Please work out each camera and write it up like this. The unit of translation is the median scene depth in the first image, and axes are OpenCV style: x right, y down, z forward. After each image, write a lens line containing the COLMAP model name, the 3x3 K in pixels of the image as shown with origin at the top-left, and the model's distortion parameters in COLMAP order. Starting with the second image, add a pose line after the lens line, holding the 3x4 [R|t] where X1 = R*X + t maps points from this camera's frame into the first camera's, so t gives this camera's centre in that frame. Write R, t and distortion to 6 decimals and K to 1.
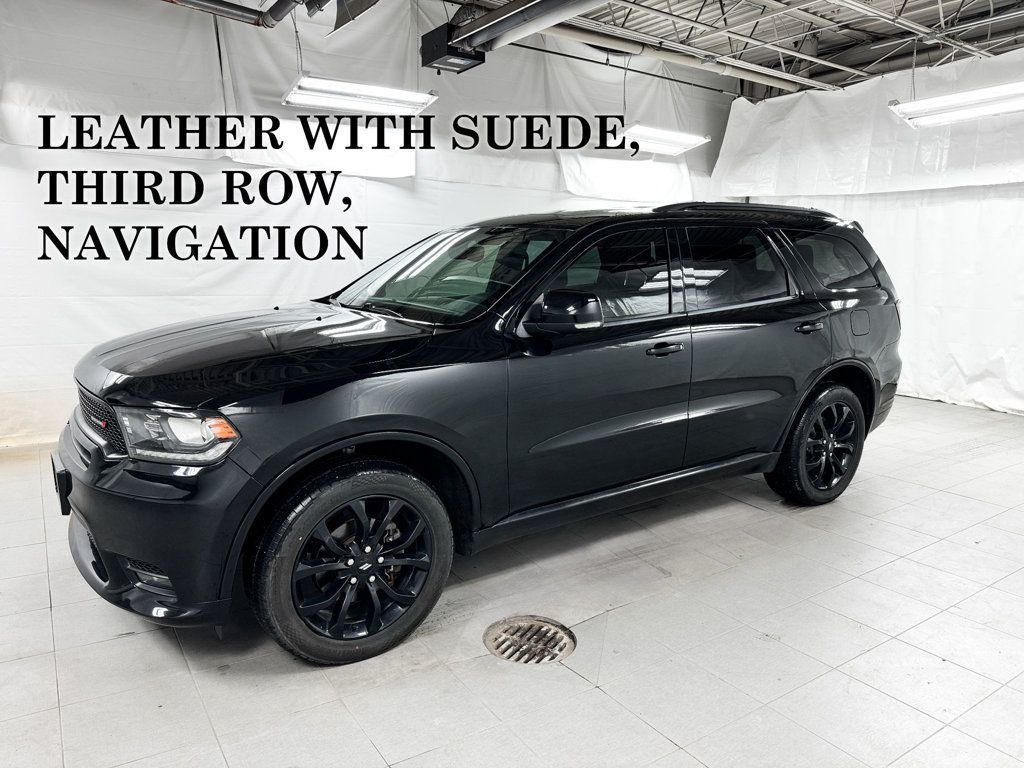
lens RADIAL K [[709.9, 0, 511.8], [0, 709.9, 383.7], [0, 0, 1]] dist [-0.005000, -0.010497]
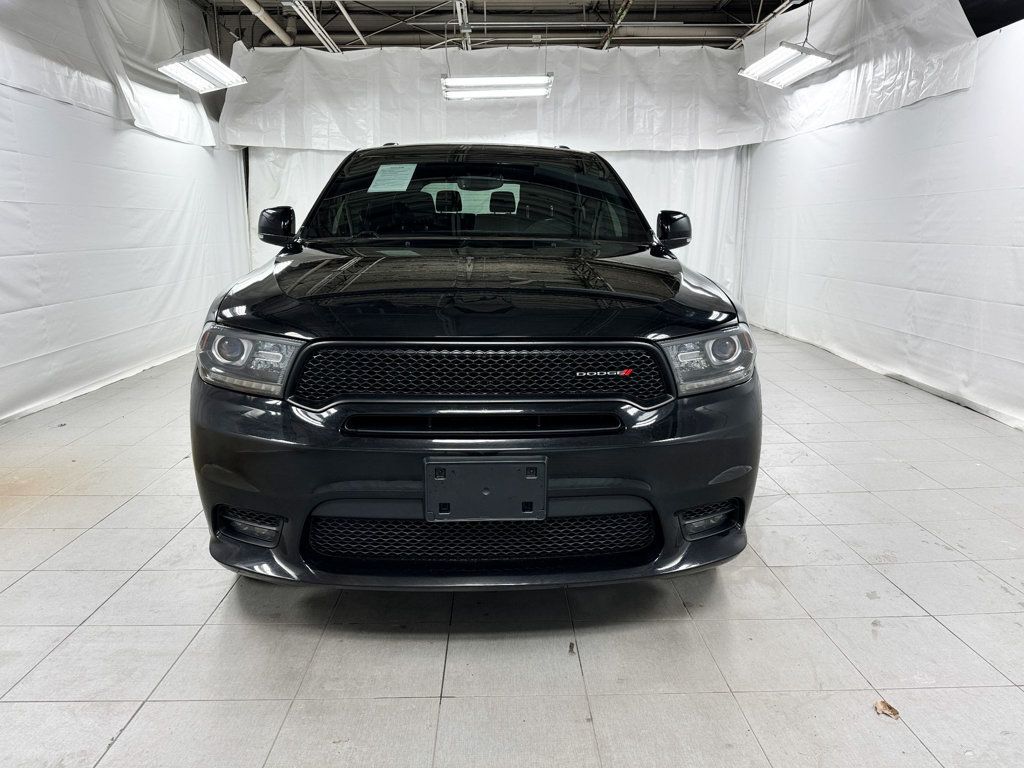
lens RADIAL K [[709.9, 0, 508.3], [0, 709.9, 388.8], [0, 0, 1]] dist [-0.005000, -0.010497]
pose [[0.564533, -0.188321, 0.803640, -0.378384], [0.145886, 0.981062, 0.127417, -0.011322], [-0.812416, 0.045308, 0.581315, 0.192595]]
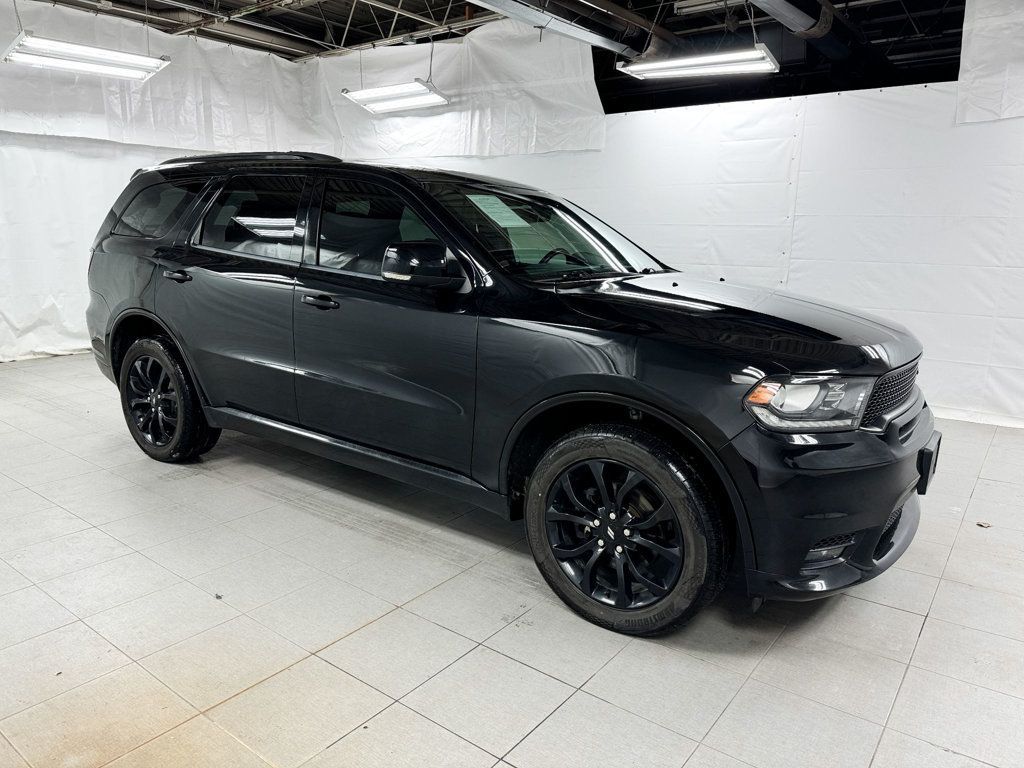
lens RADIAL K [[709.9, 0, 511.1], [0, 709.9, 380.5], [0, 0, 1]] dist [-0.005000, -0.010497]
pose [[-0.289166, -0.208735, 0.934244, -0.450464], [0.136951, 0.956878, 0.256181, -0.100412], [-0.947432, 0.202025, -0.248110, 0.597453]]
